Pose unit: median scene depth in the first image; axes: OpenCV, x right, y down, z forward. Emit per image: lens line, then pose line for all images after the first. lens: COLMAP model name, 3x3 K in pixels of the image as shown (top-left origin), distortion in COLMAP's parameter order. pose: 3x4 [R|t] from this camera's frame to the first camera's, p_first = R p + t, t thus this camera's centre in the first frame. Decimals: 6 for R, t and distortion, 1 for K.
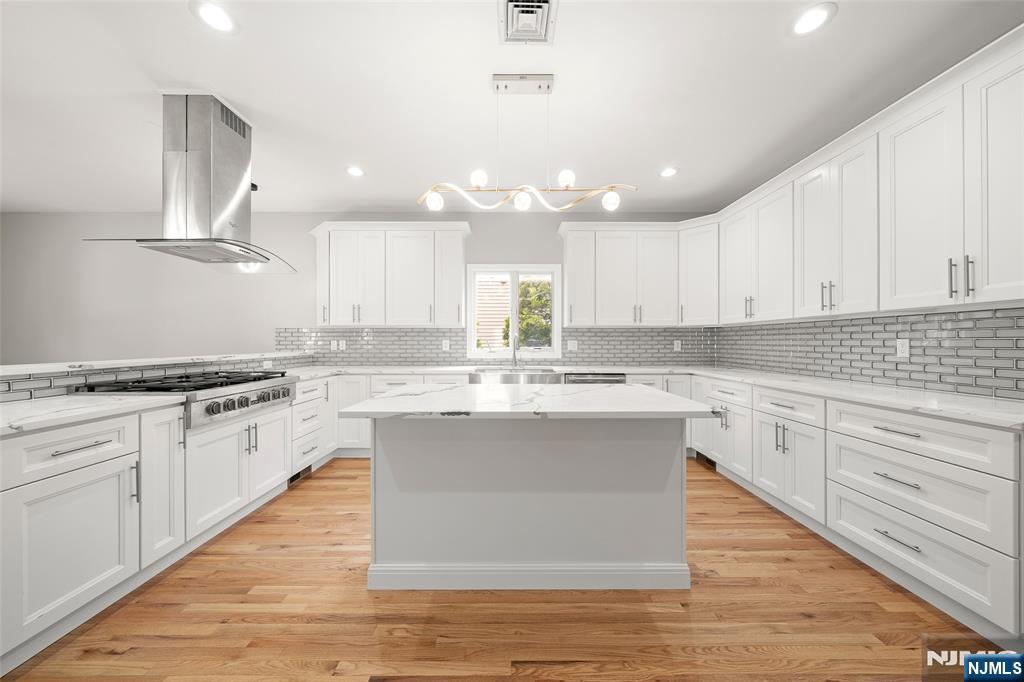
lens RADIAL K [[353.6, 0, 514.9], [0, 353.6, 341.2], [0, 0, 1]] dist [-0.002712, -0.000166]
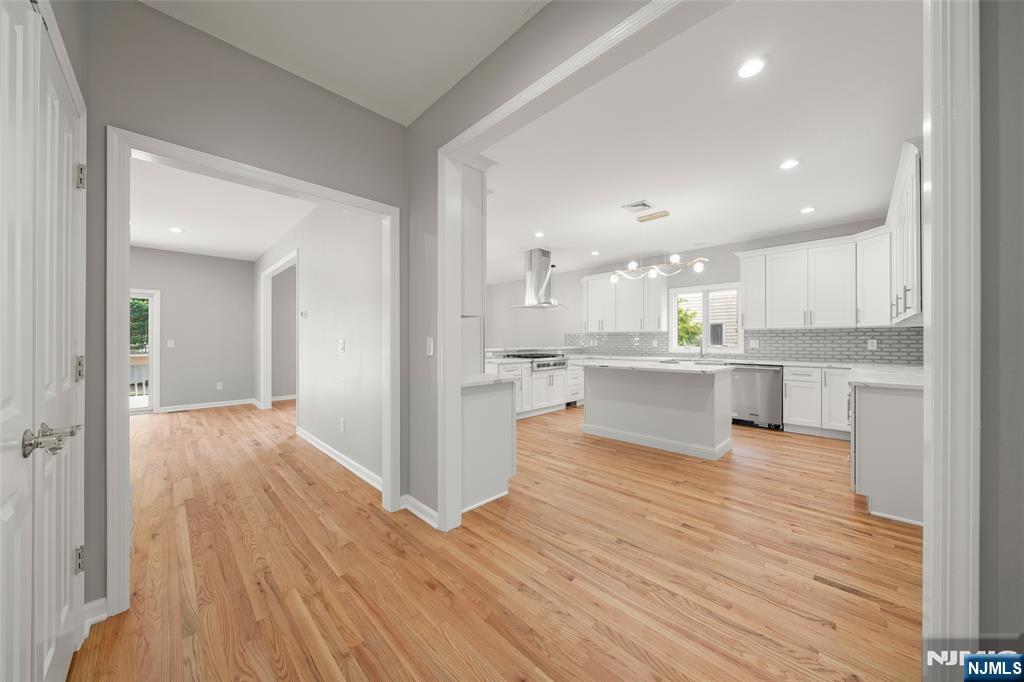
lens RADIAL K [[353.6, 0, 503.6], [0, 353.6, 340.2], [0, 0, 1]] dist [-0.002712, -0.000166]
pose [[0.691618, -0.002675, -0.722258, 0.781200], [0.002631, 0.999996, -0.001184, -0.002957], [0.722258, -0.001081, 0.691623, -0.914623]]
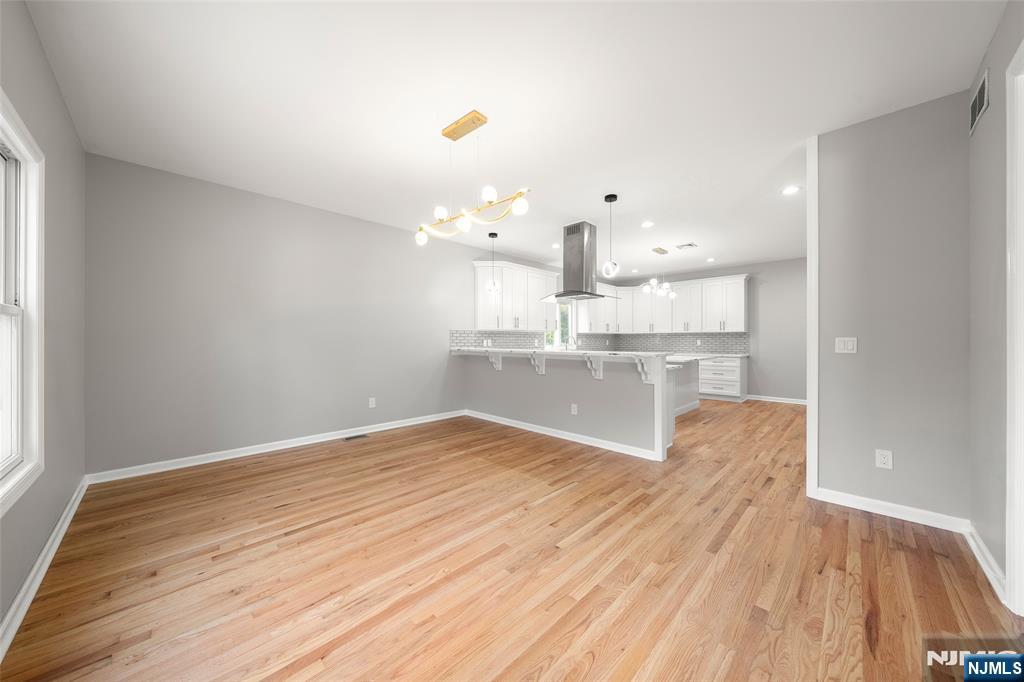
lens RADIAL K [[353.6, 0, 507.6], [0, 353.6, 343.2], [0, 0, 1]] dist [-0.002712, -0.000166]
pose [[0.709891, -0.004754, 0.704295, -2.489916], [-0.001435, 0.999965, 0.008196, 0.001171], [-0.704310, -0.006829, 0.709860, -0.144551]]
